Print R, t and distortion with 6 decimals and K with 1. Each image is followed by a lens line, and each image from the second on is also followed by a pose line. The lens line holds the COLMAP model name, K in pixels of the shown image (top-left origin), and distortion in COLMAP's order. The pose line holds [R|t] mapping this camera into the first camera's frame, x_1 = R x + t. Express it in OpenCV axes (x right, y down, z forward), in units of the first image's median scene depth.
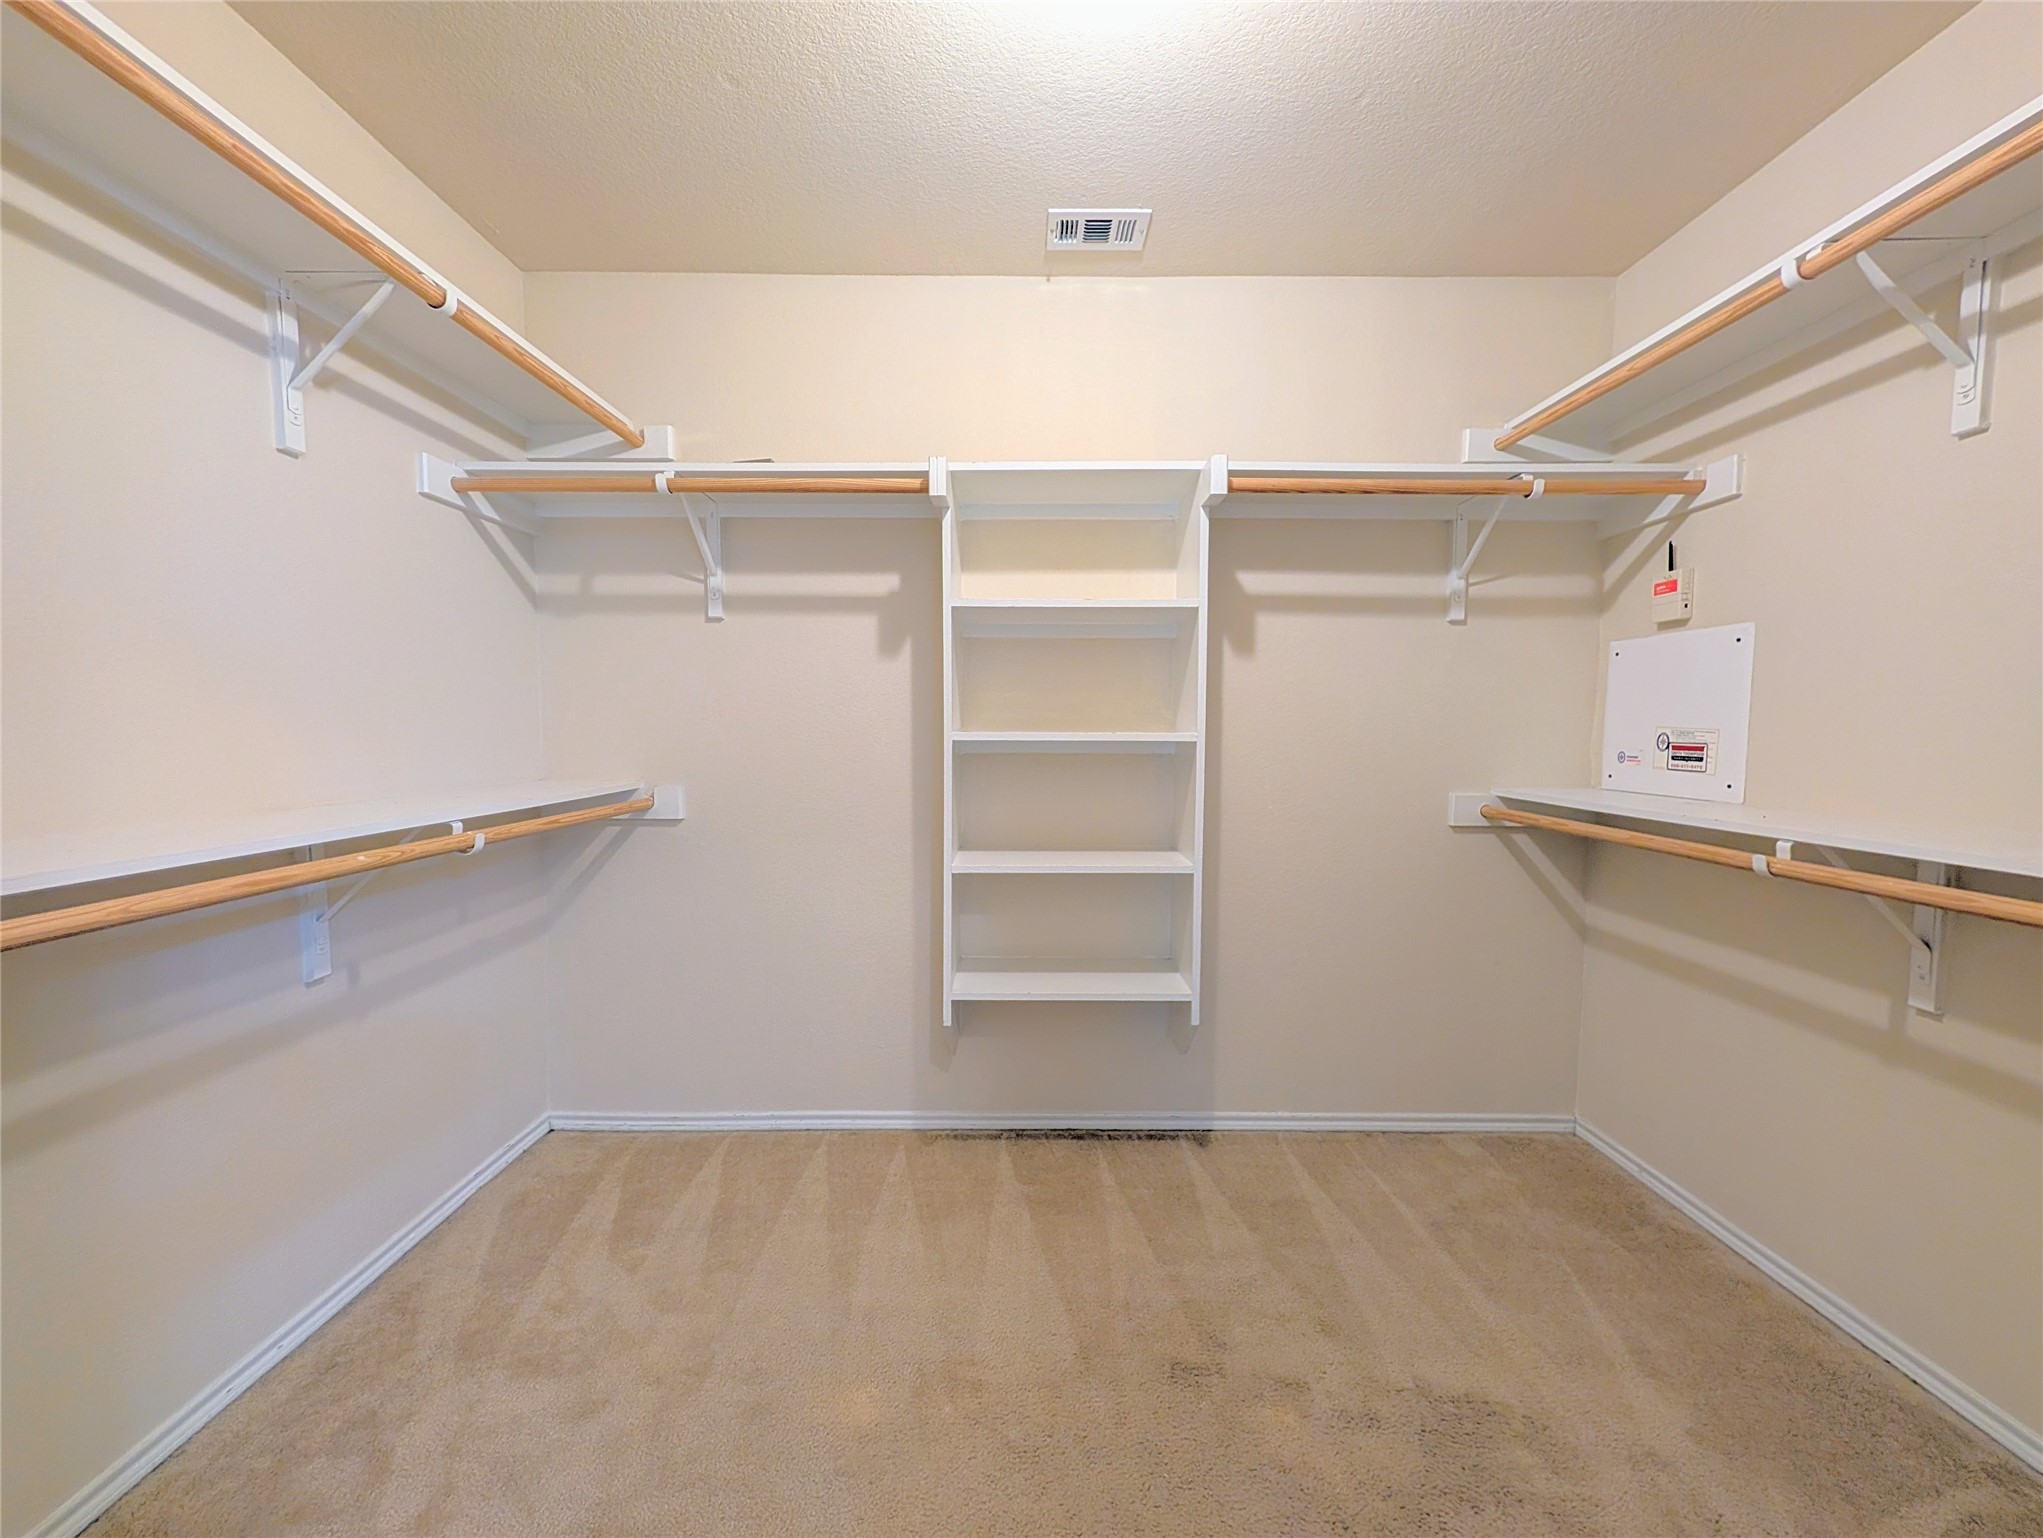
lens RADIAL K [[744.3, 0, 1019.1], [0, 744.3, 771.4], [0, 0, 1]] dist [-0.000770, -0.000262]
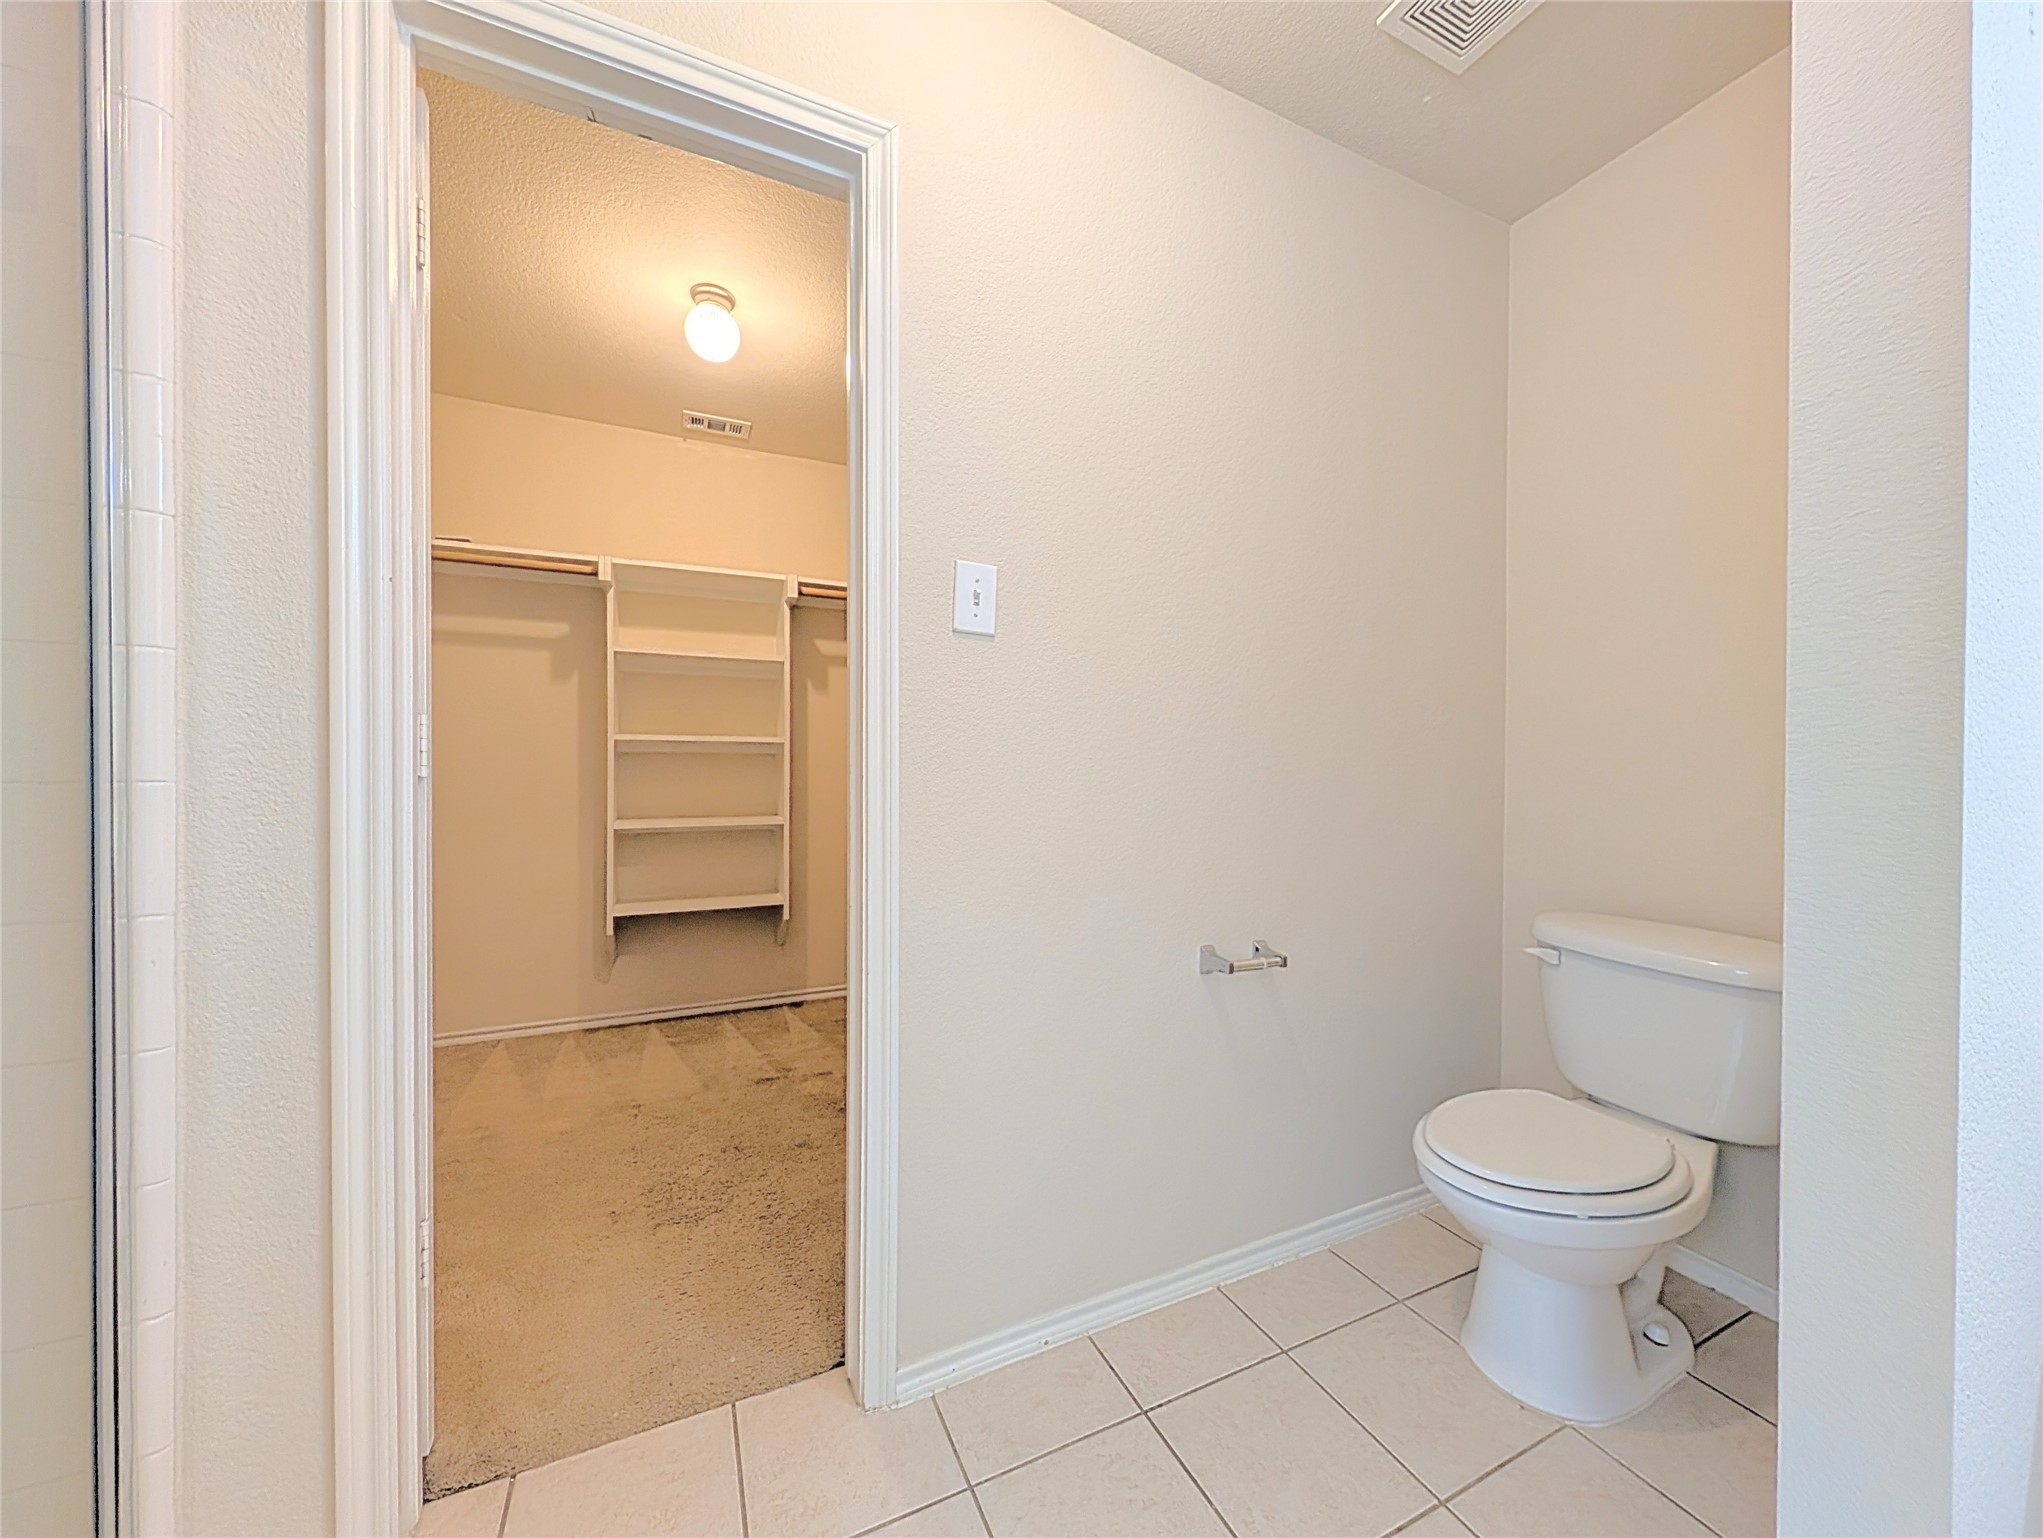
lens RADIAL K [[744.3, 0, 1020.6], [0, 744.3, 772.6], [0, 0, 1]] dist [-0.000770, -0.000262]
pose [[0.903016, -0.002633, 0.429598, 0.005247], [0.026359, 0.998437, -0.049287, 0.118765], [-0.428797, 0.055831, 0.901674, -0.686791]]
